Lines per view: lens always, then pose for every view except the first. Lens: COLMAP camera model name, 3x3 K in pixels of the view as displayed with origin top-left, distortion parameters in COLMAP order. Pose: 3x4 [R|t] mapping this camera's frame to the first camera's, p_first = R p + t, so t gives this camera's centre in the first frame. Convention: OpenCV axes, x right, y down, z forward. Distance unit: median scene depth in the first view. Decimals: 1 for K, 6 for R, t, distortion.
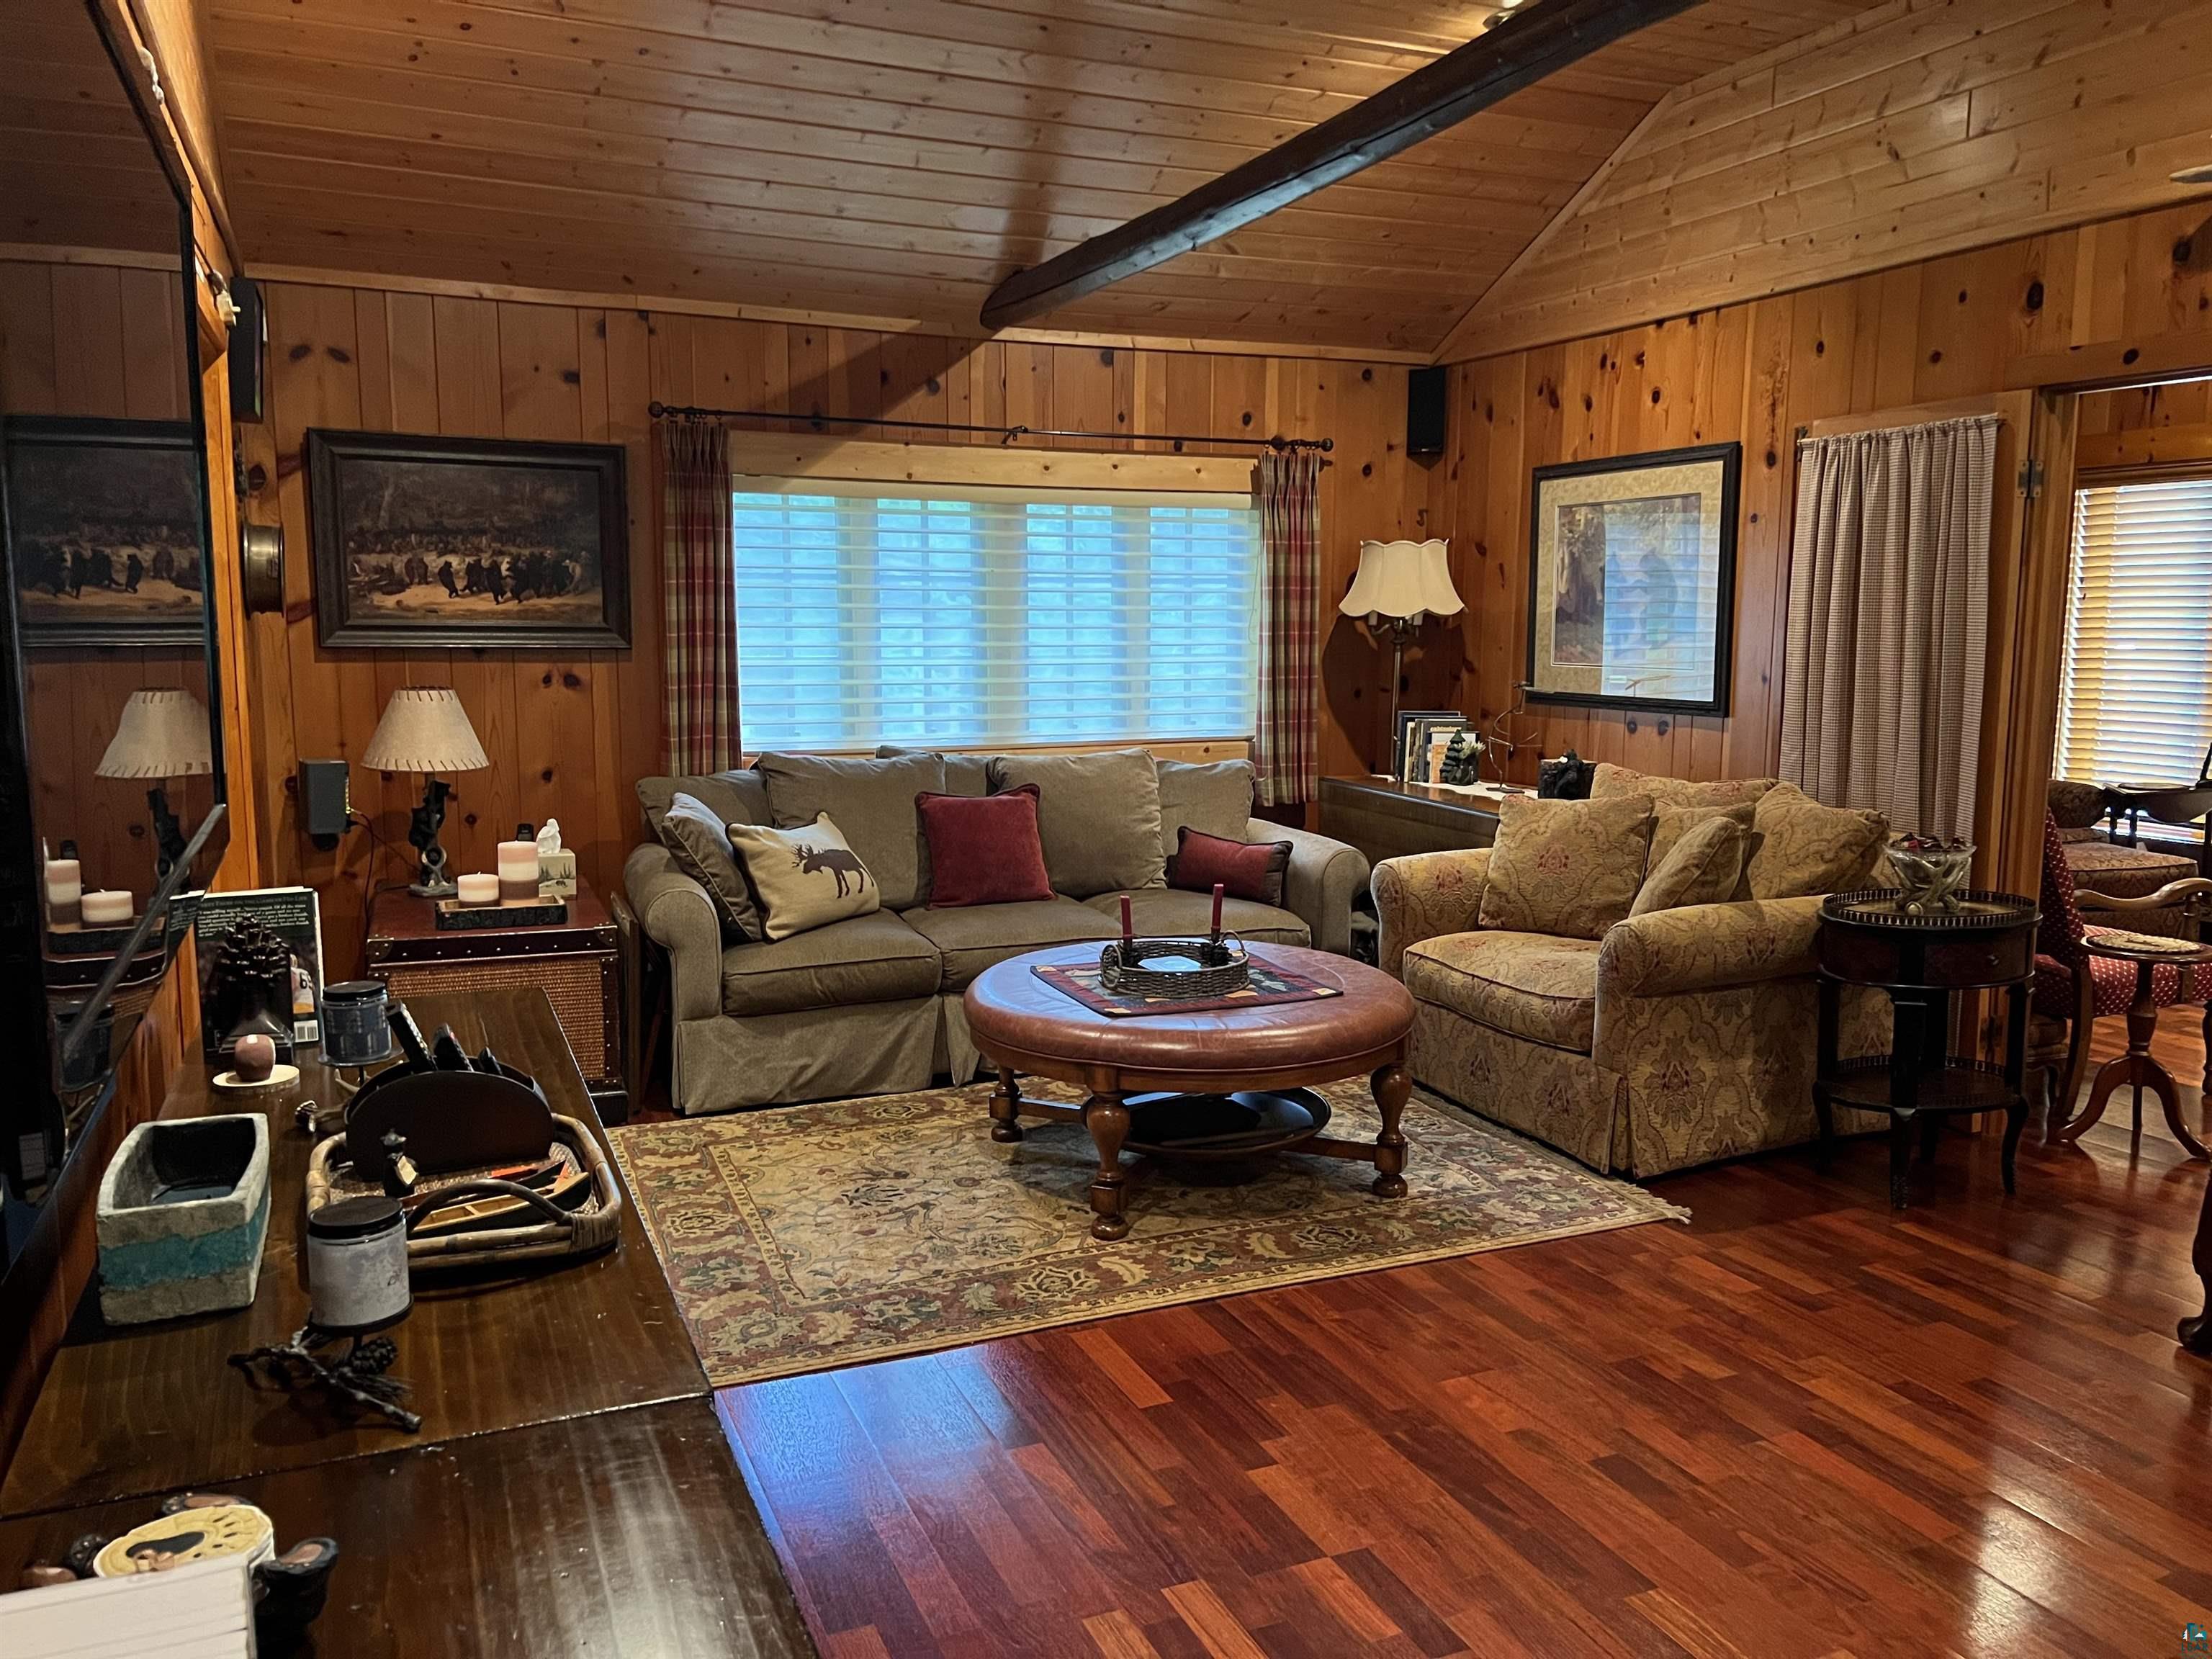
lens RADIAL K [[1670.2, 0, 1122.3], [0, 1670.2, 840.1], [0, 0, 1]] dist [0.038927, -0.043907]
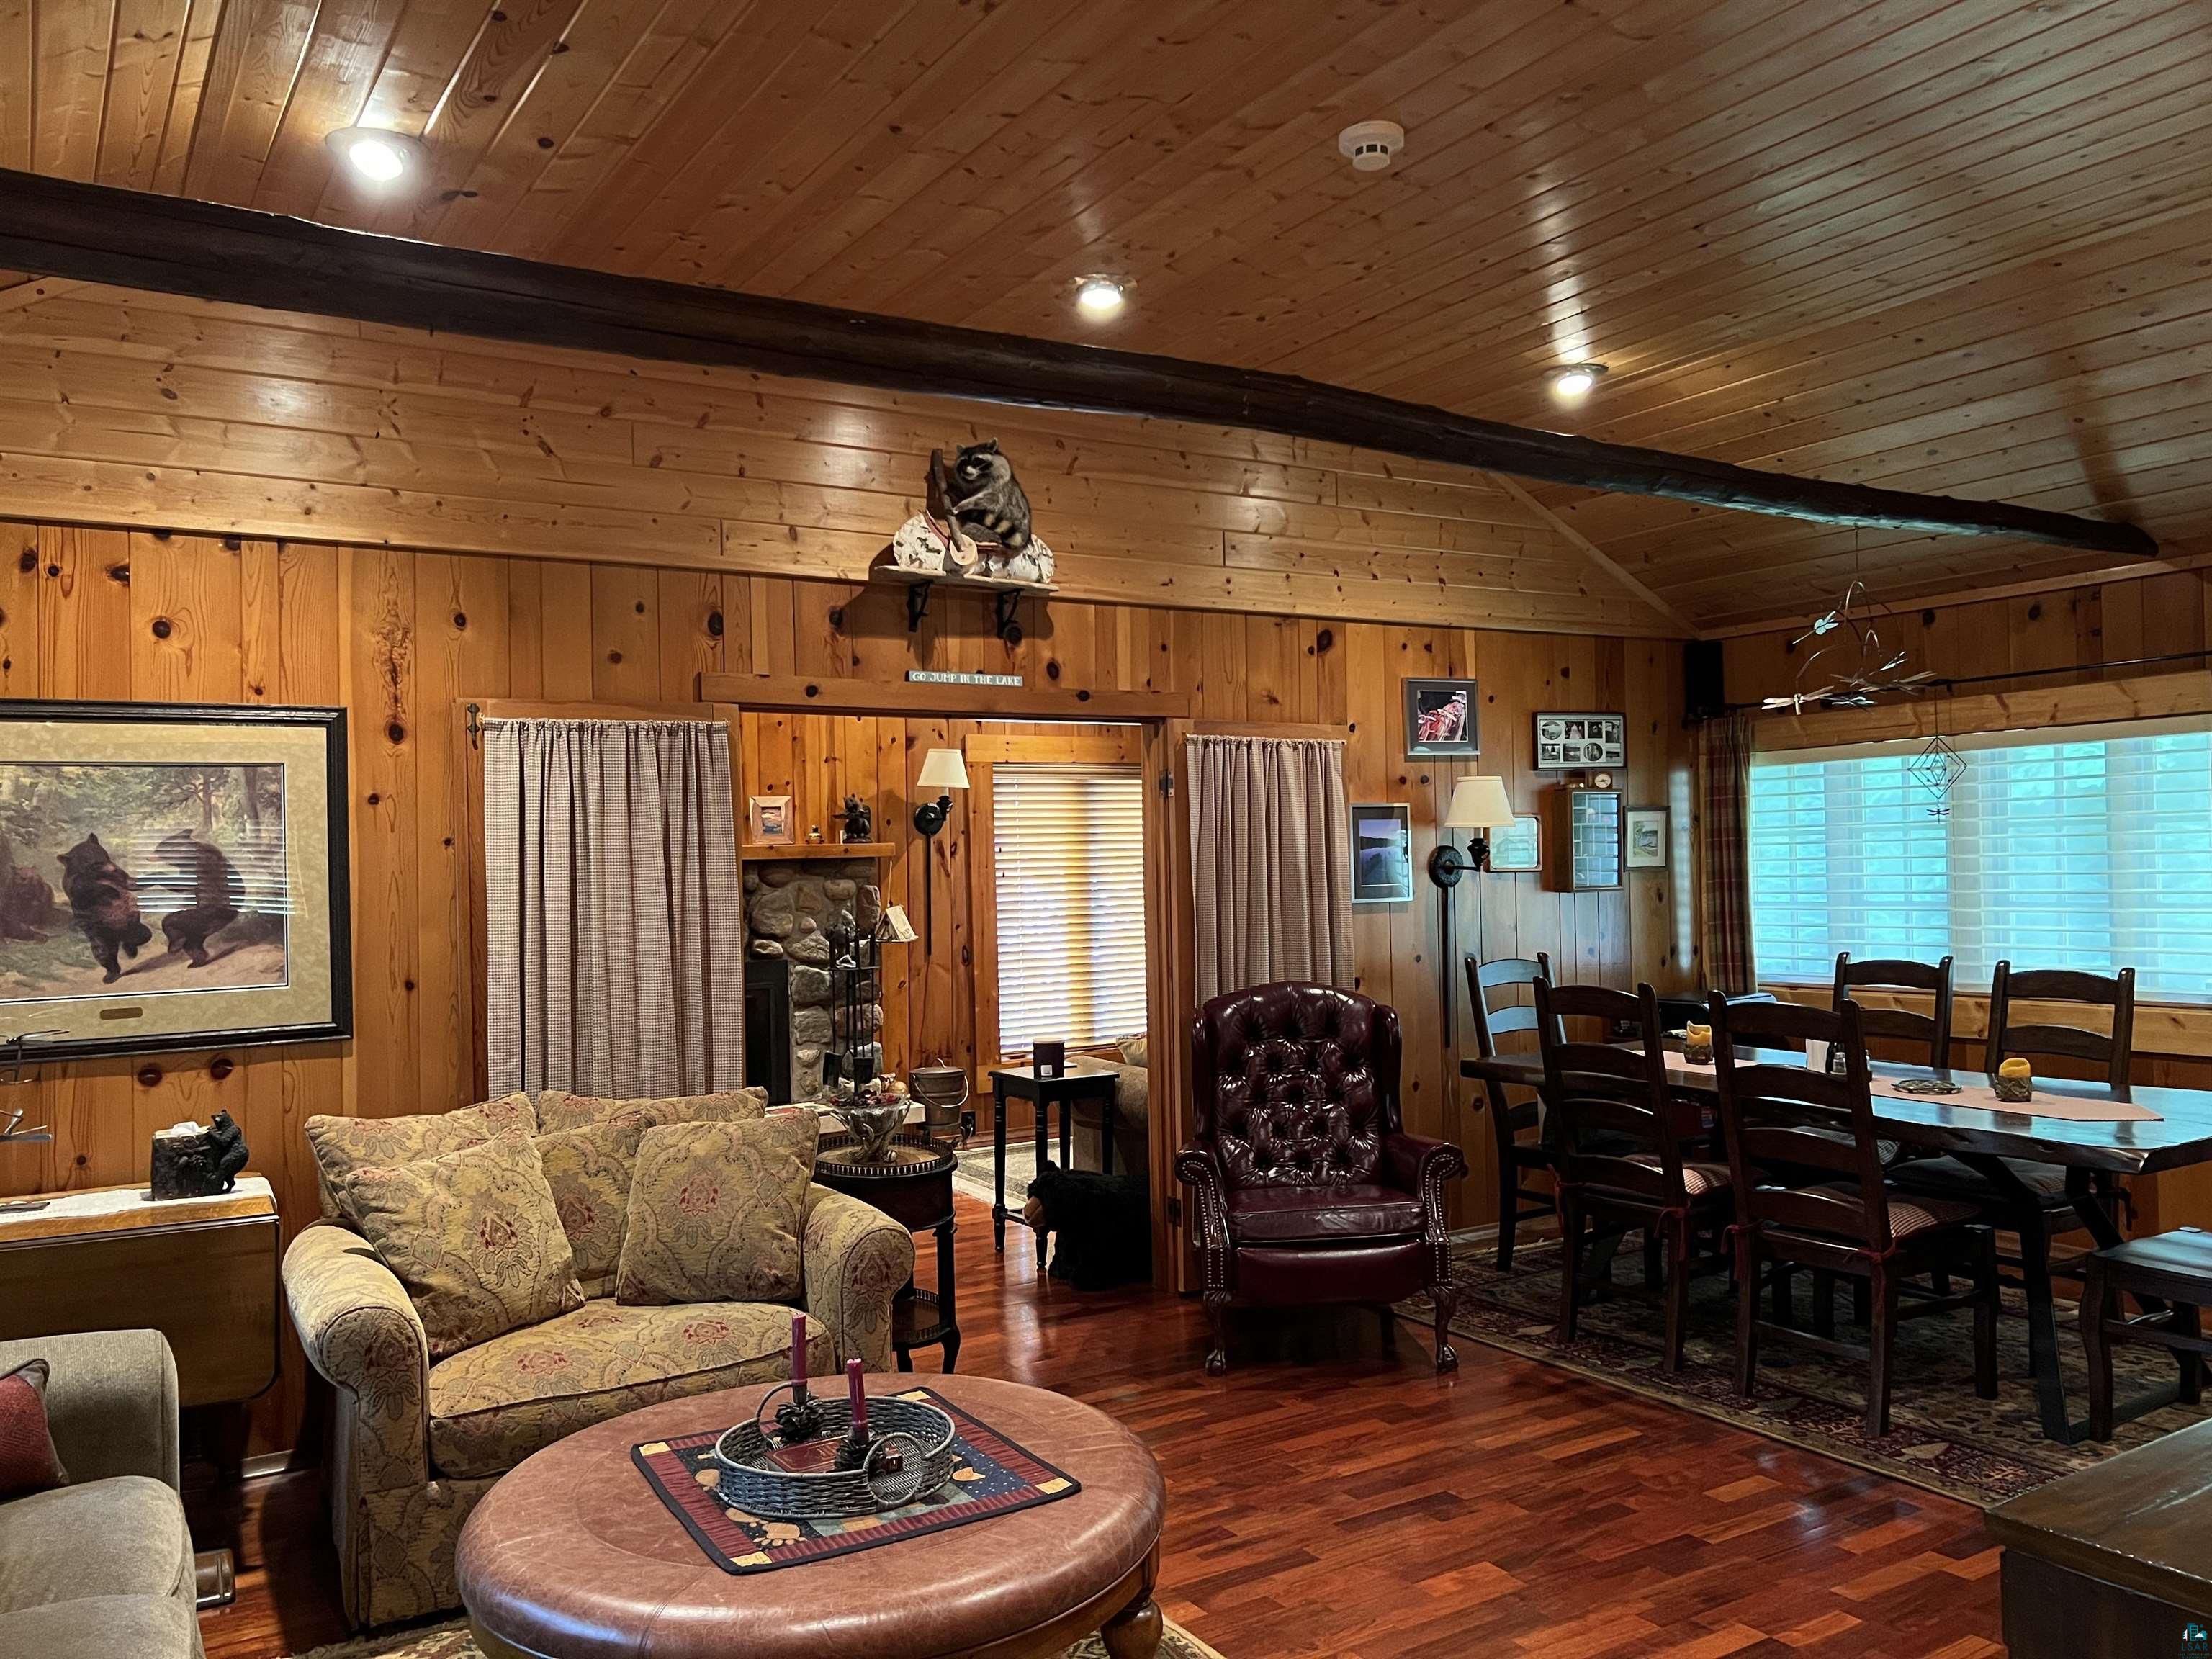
lens RADIAL K [[1669.8, 0, 1136.6], [0, 1669.8, 835.5], [0, 0, 1]] dist [0.100560, -0.125387]
pose [[-0.147271, 0.015769, 0.988970, -0.615954], [0.159405, 0.987181, 0.007997, -0.141432], [-0.976167, 0.158825, -0.147897, 0.893759]]
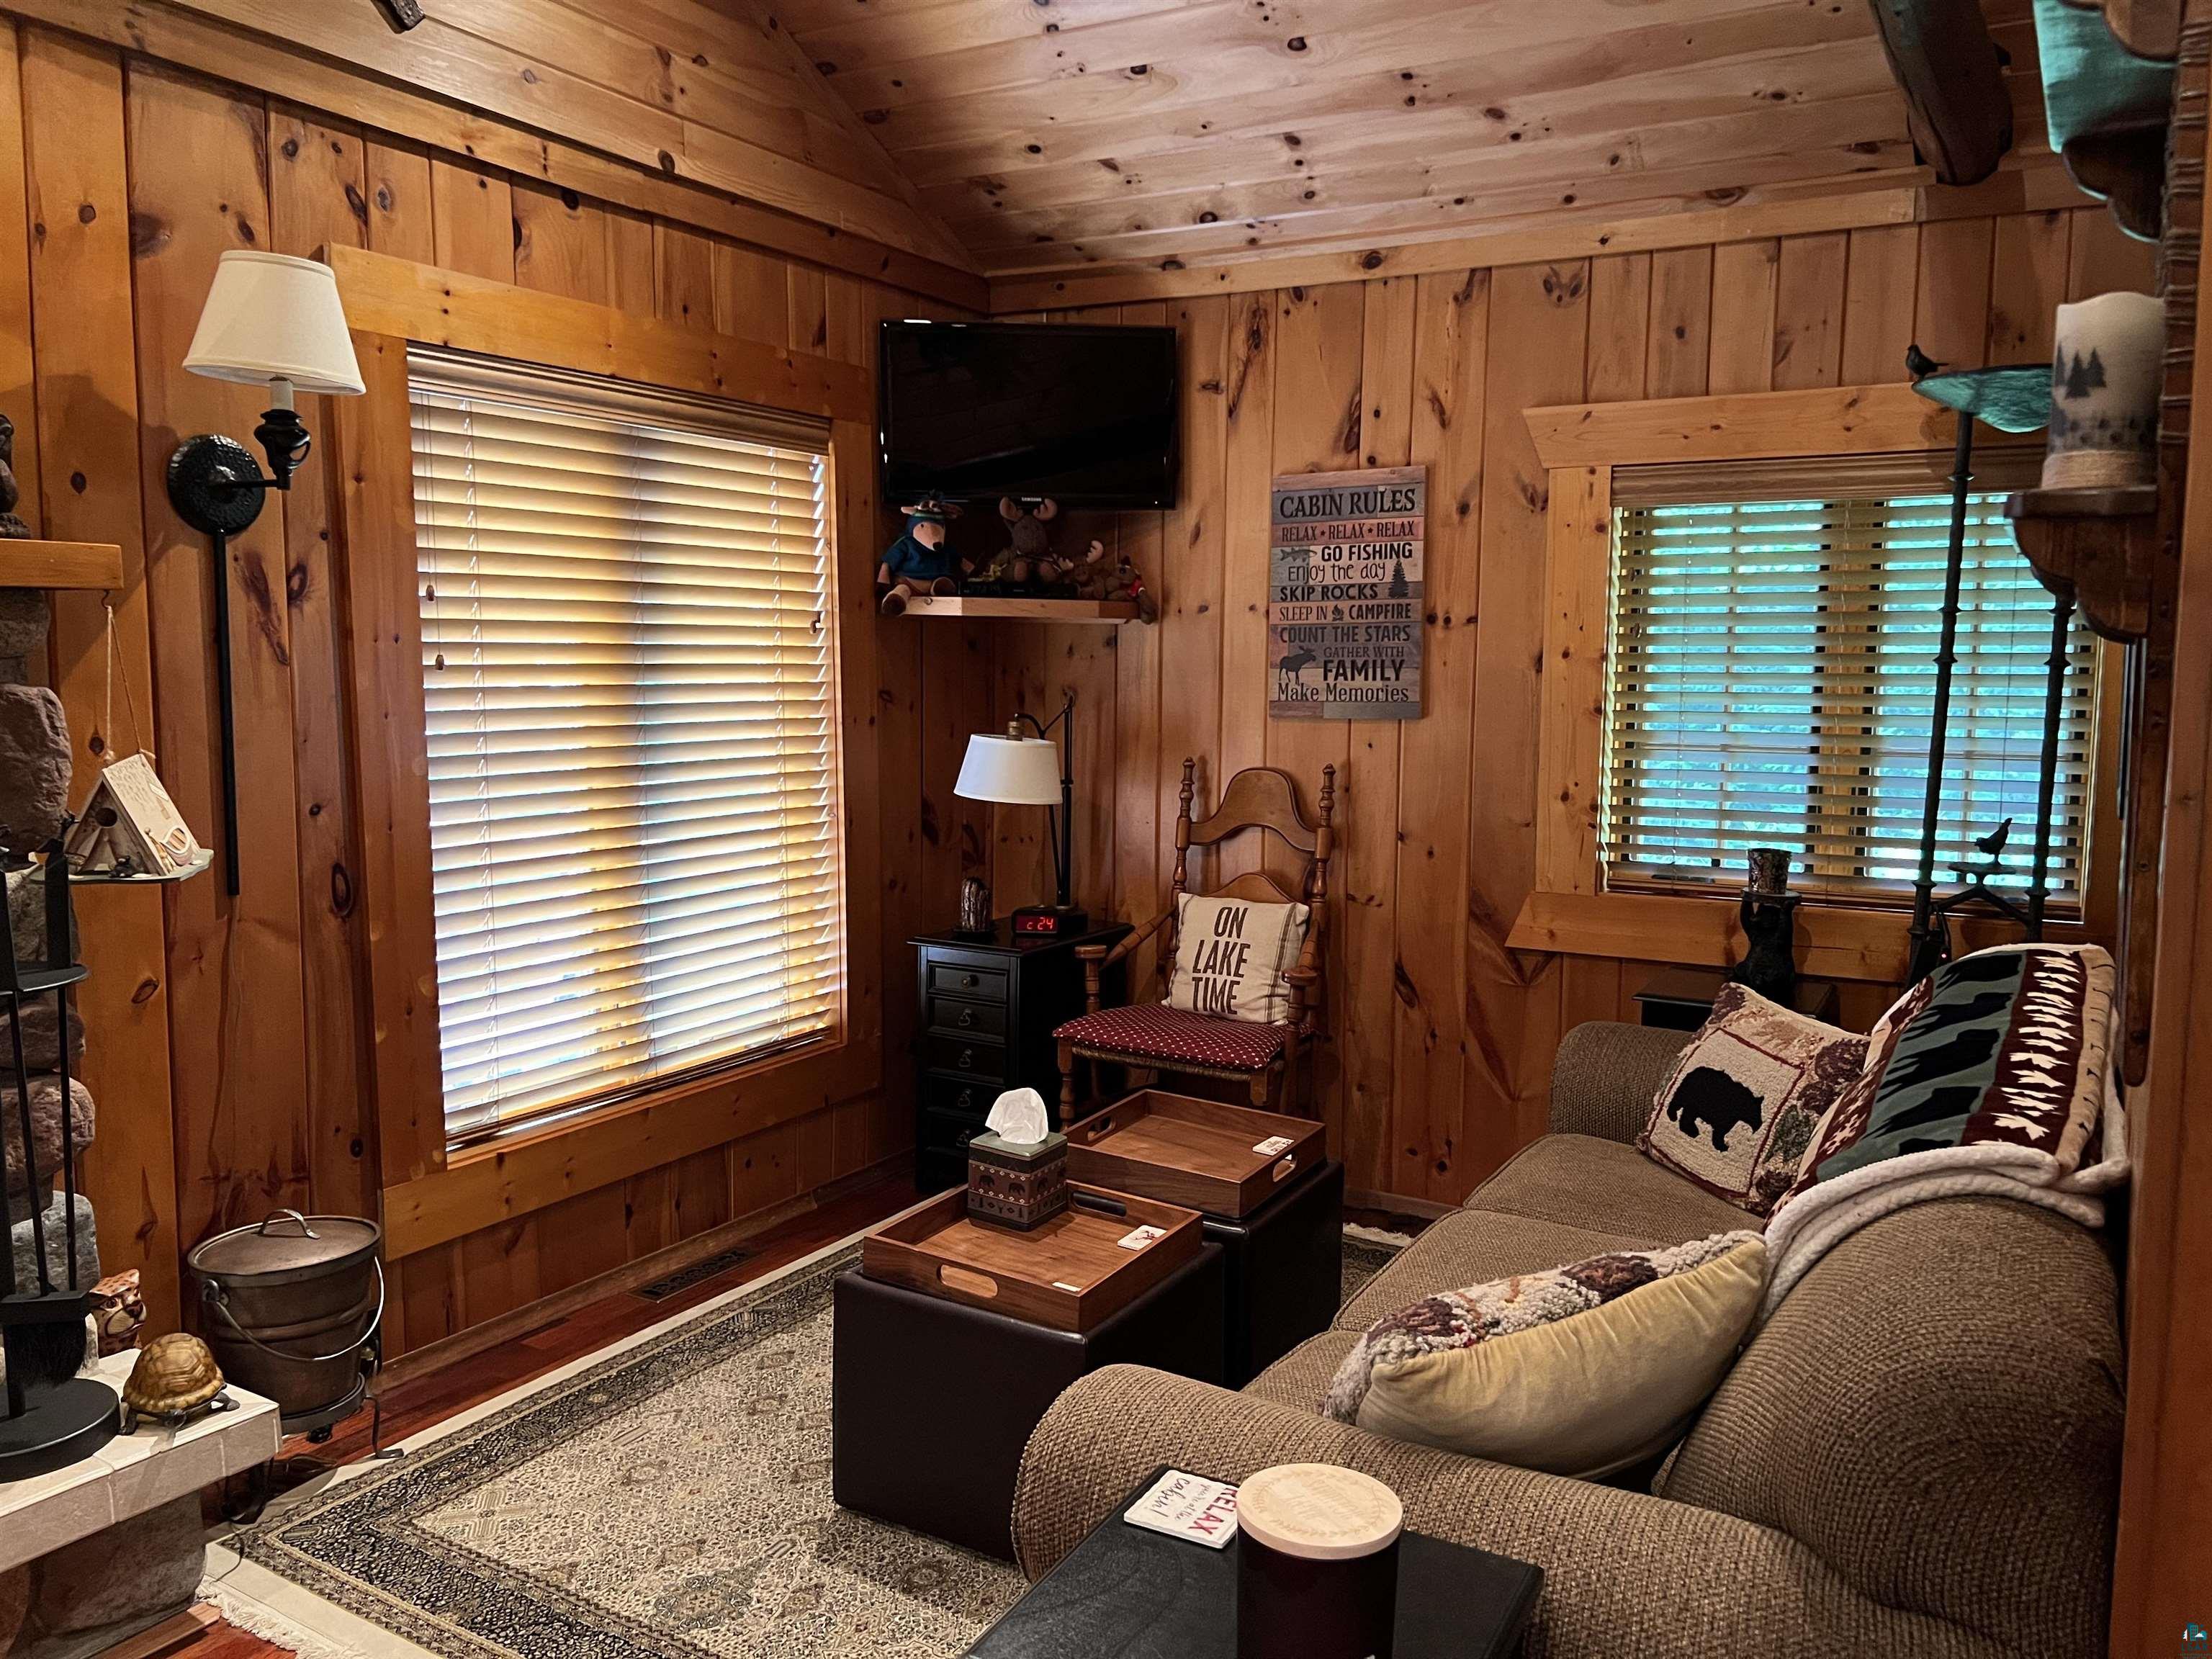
lens RADIAL K [[1670.2, 0, 1122.3], [0, 1670.2, 840.1], [0, 0, 1]] dist [0.038927, -0.043907]
pose [[-0.574640, -0.093760, 0.813018, 0.603321], [0.108446, 0.975932, 0.189198, -0.135354], [-0.811190, 0.196889, -0.550642, 0.938589]]
